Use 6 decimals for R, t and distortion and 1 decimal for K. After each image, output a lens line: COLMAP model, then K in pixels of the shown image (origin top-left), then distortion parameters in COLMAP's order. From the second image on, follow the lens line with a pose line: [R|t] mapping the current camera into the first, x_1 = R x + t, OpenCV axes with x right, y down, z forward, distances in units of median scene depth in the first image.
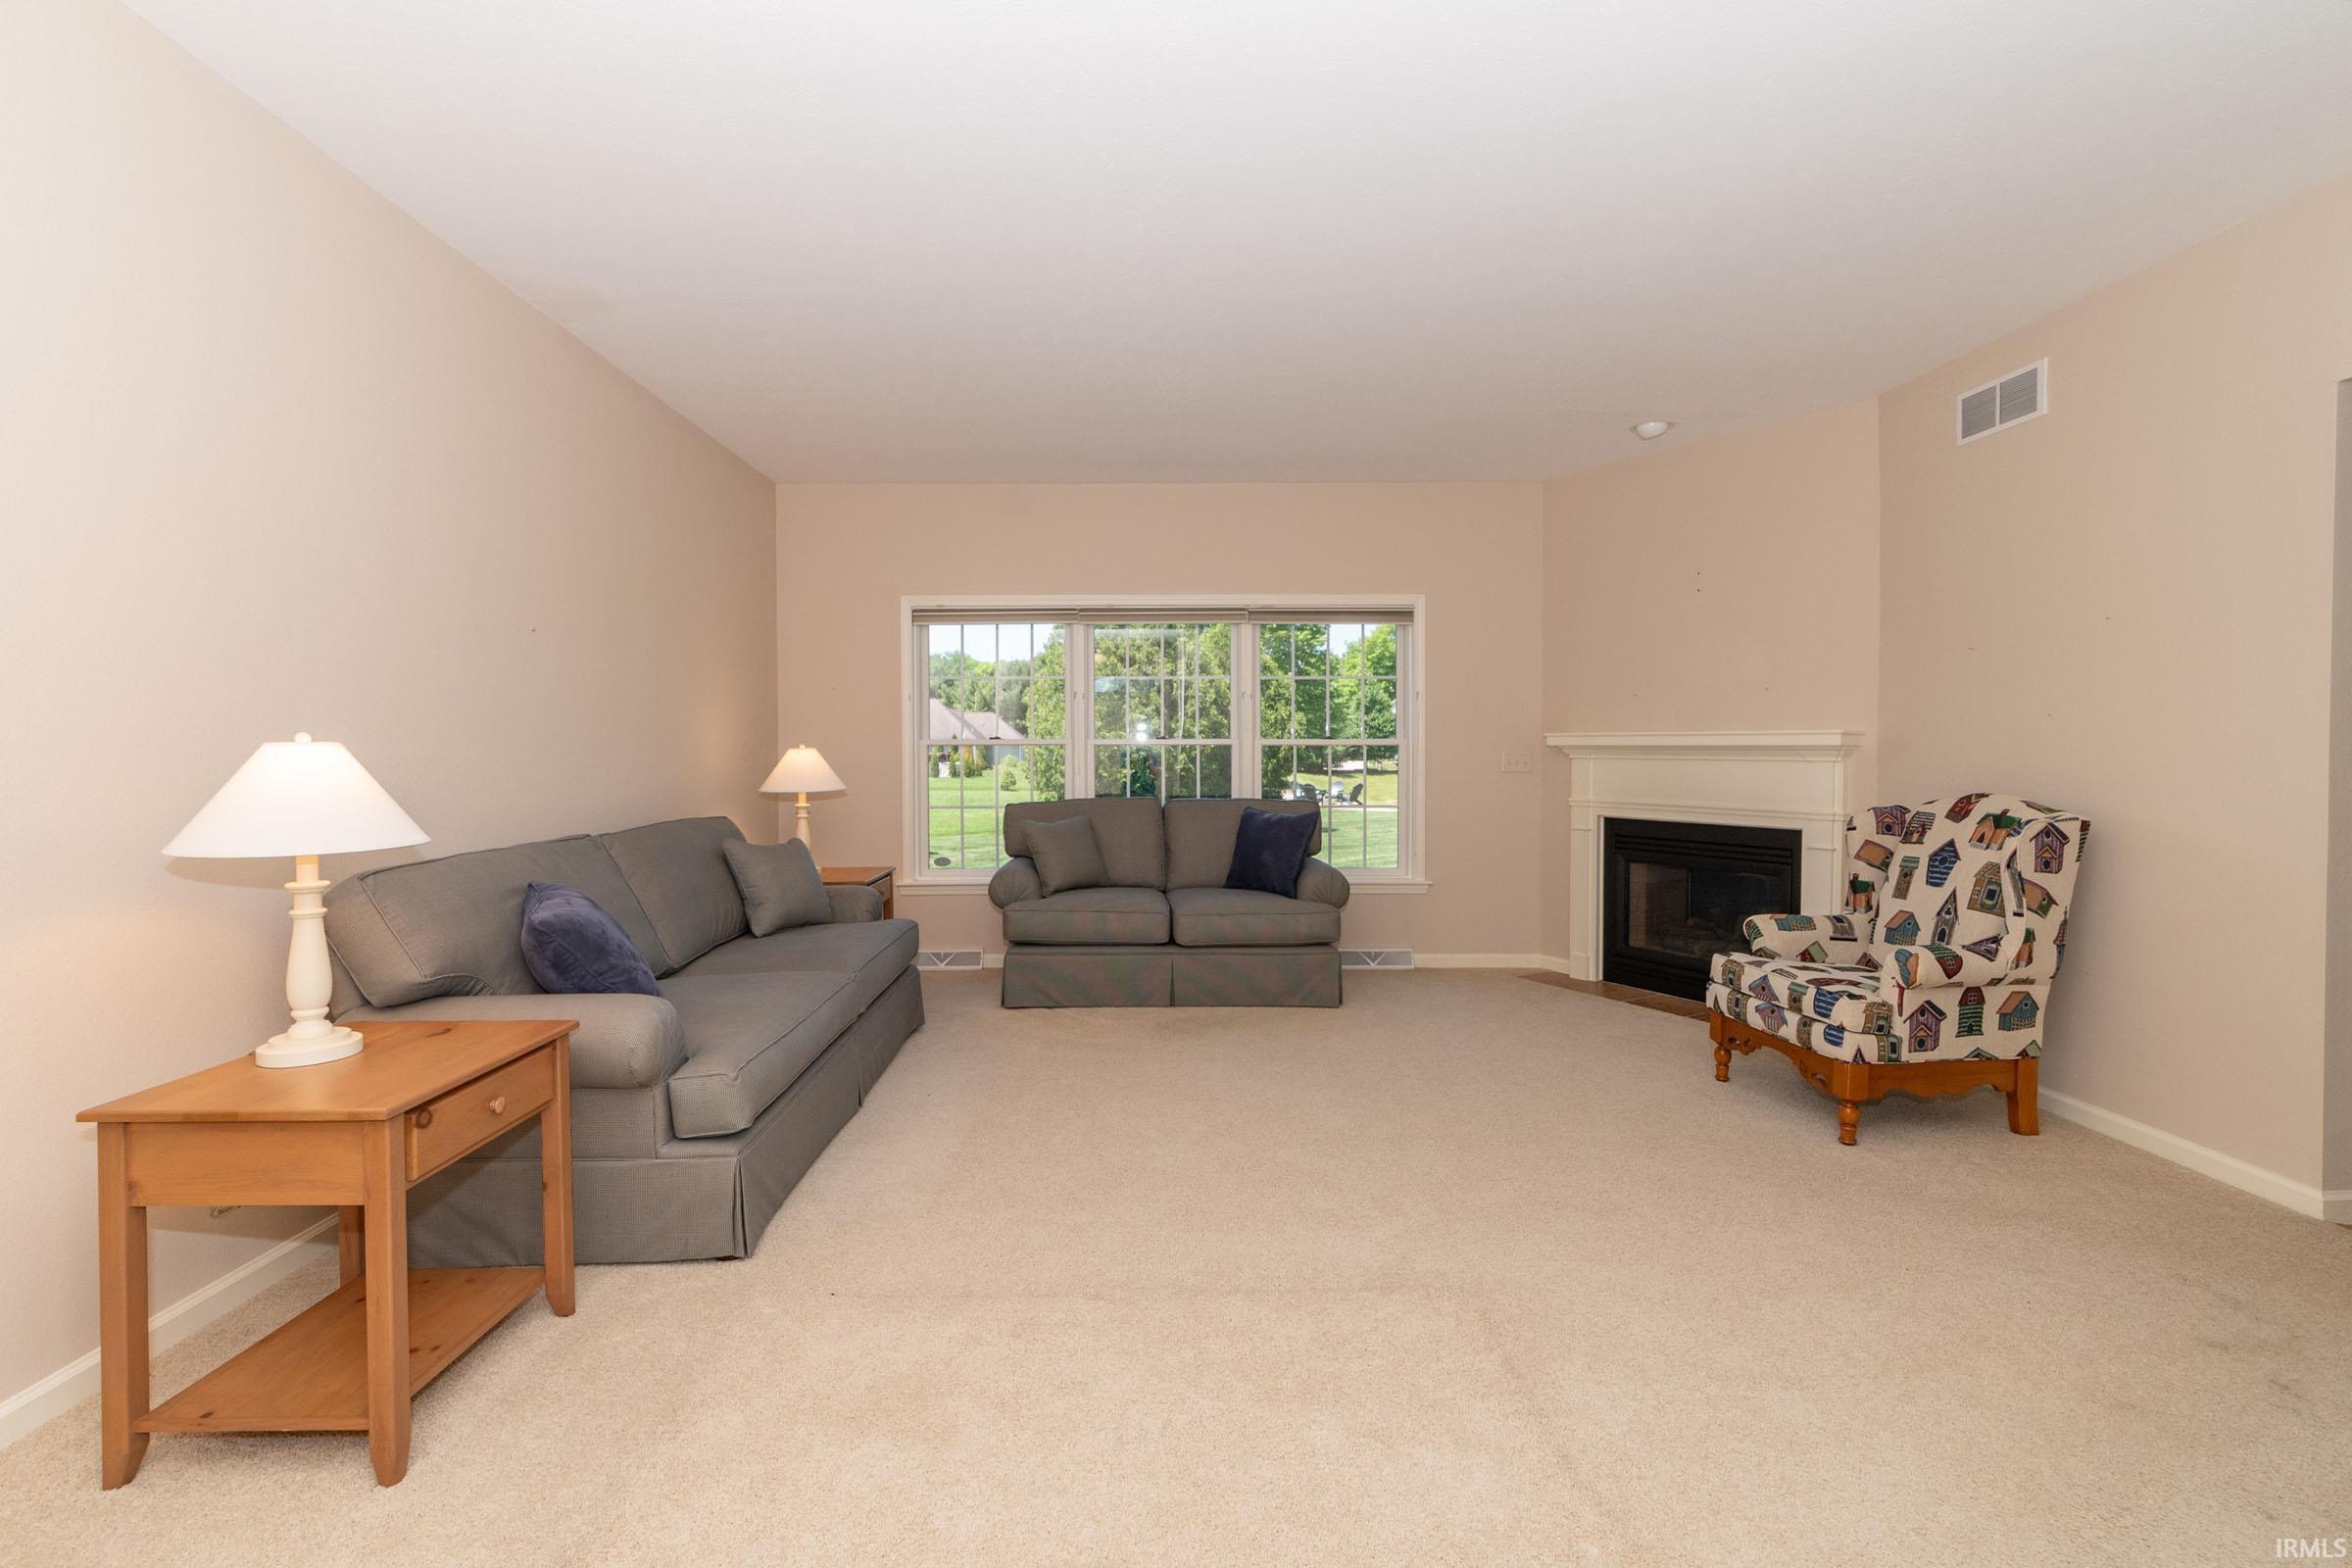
lens RADIAL K [[1048.7, 0, 1132.3], [0, 1048.7, 762.5], [0, 0, 1]] dist [-0.002424, 0.001900]
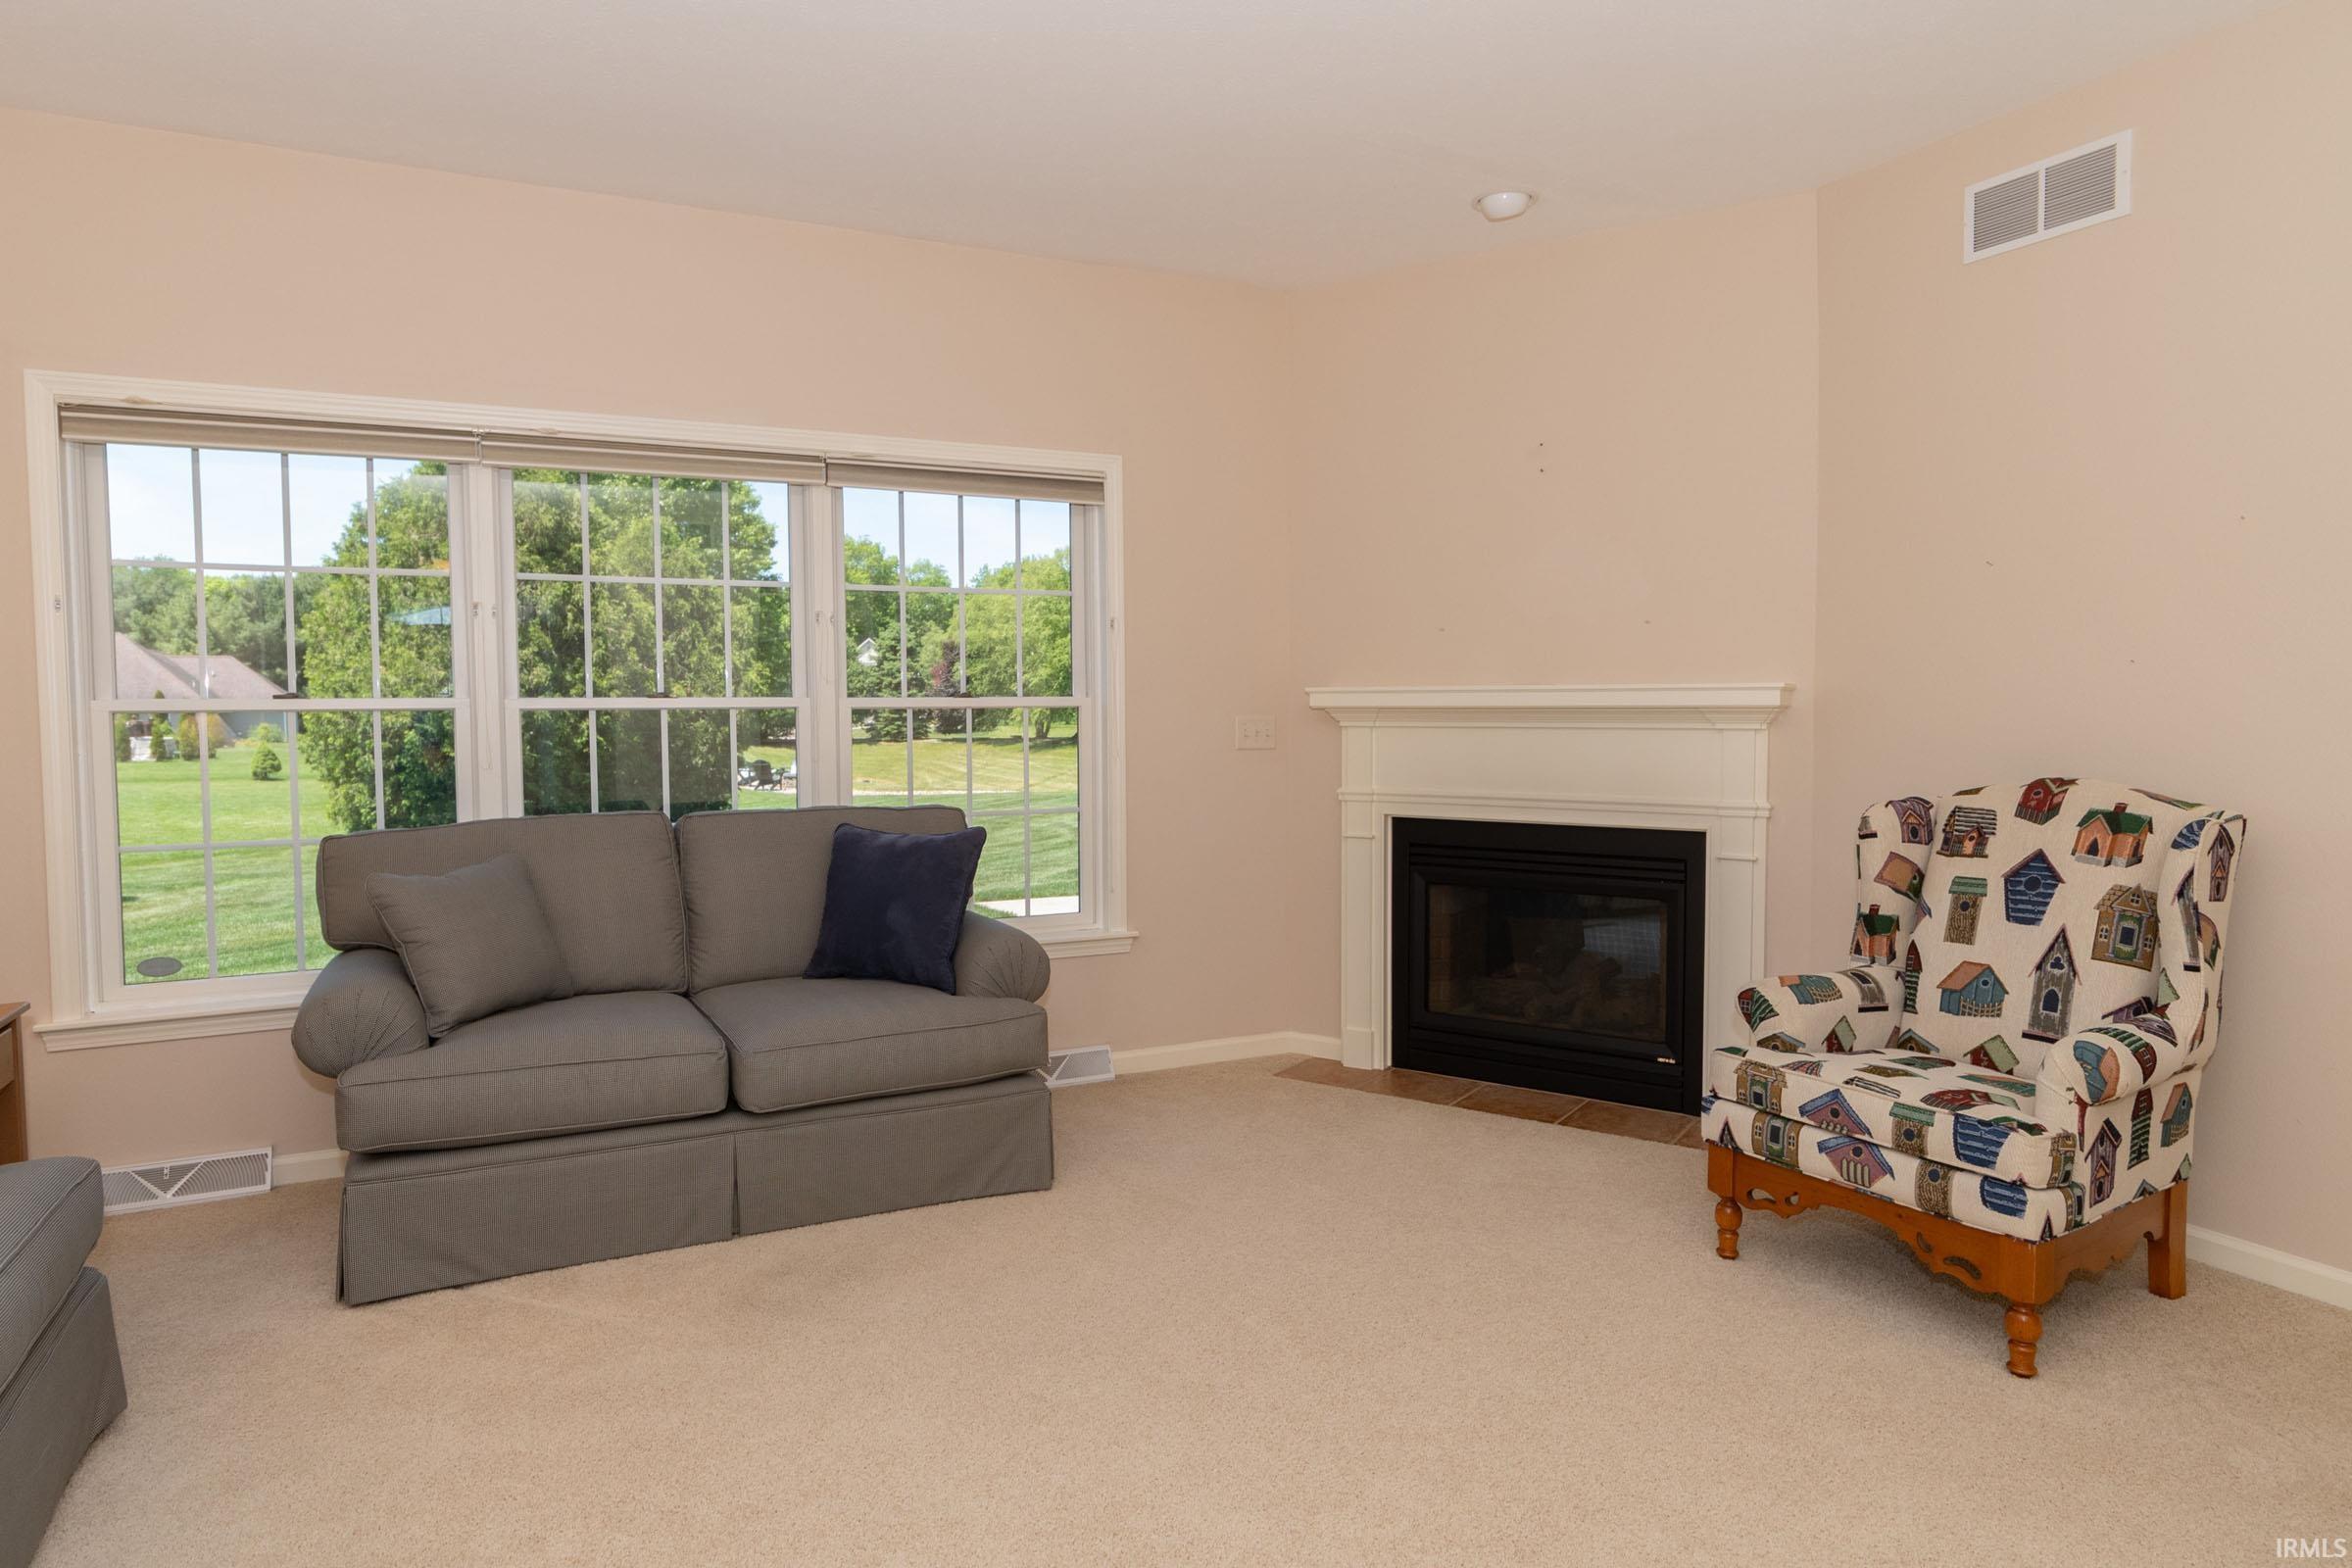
lens RADIAL K [[1383.0, 0, 1141.6], [0, 1383.0, 763.8], [0, 0, 1]] dist [0.004511, -0.005579]
pose [[0.901003, -0.021852, 0.433263, -0.086043], [0.010752, 0.999549, 0.028053, -0.009617], [-0.433680, -0.020617, 0.900831, 0.425017]]
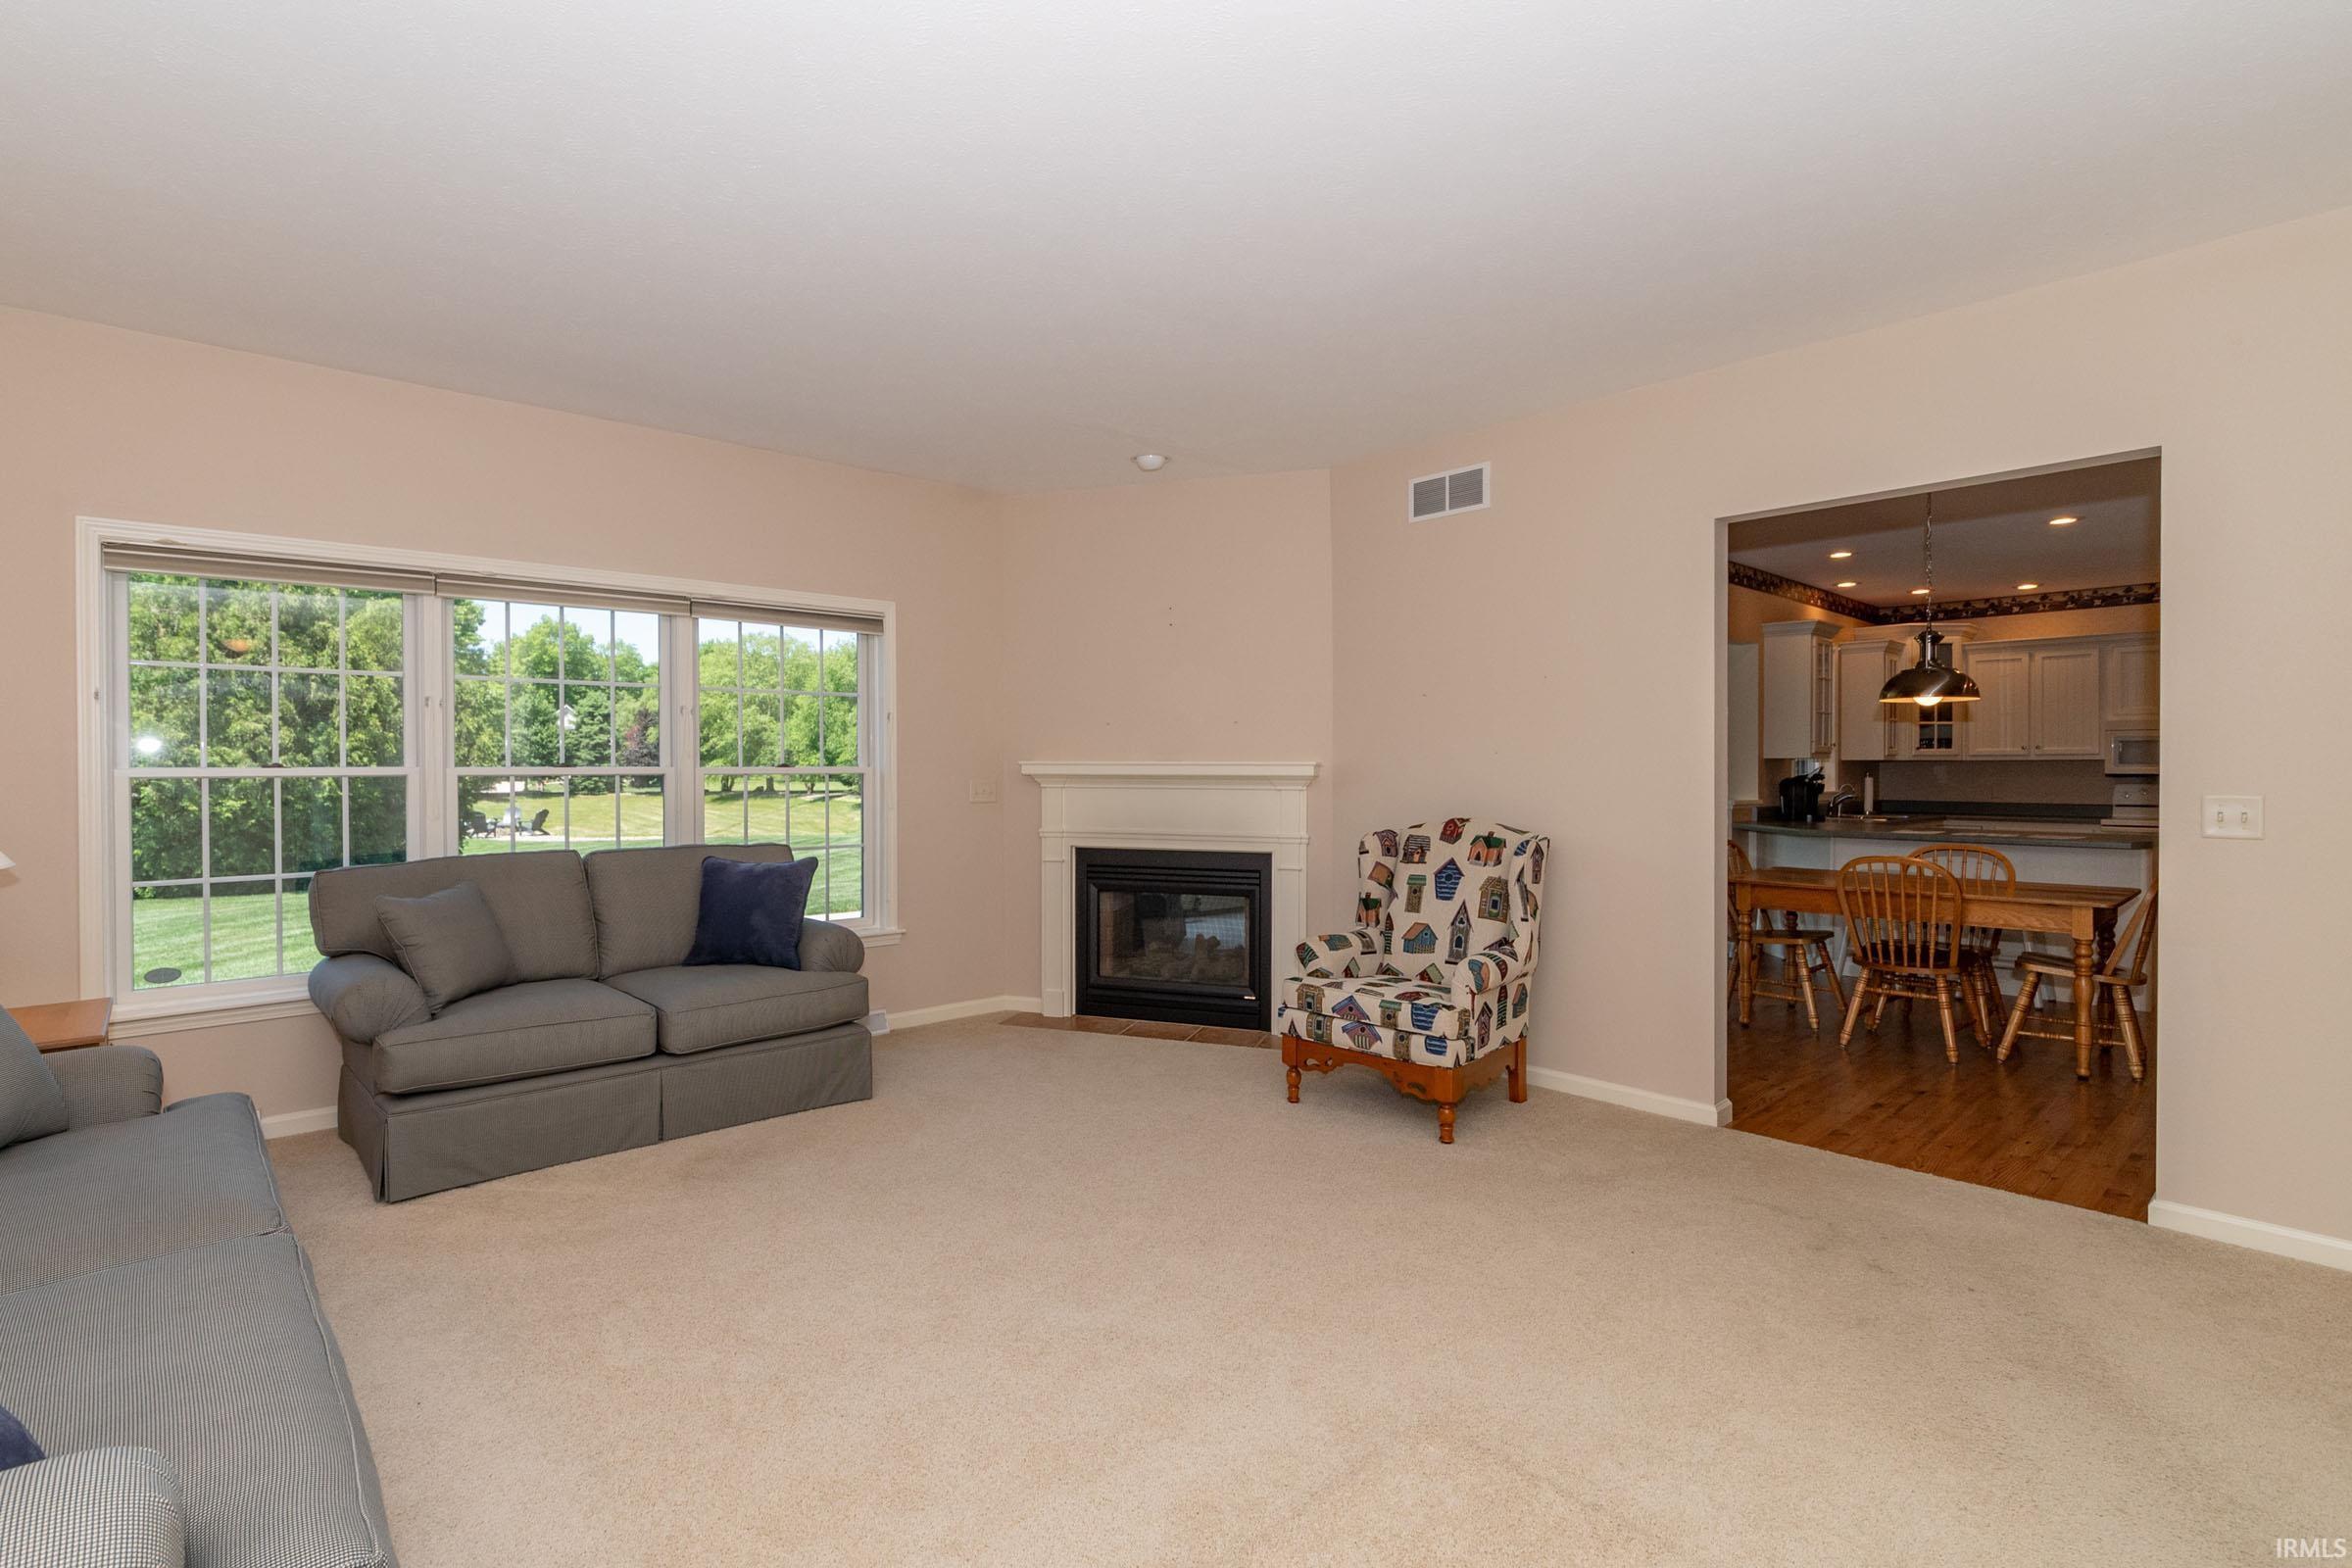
lens RADIAL K [[1105.3, 0, 1098.9], [0, 1105.3, 767.2], [0, 0, 1]] dist [-0.001997, -0.002943]
pose [[0.762213, -0.000857, 0.647326, -0.285919], [0.009311, 0.999910, -0.009640, -0.018169], [-0.647260, 0.013375, 0.762152, 0.287082]]
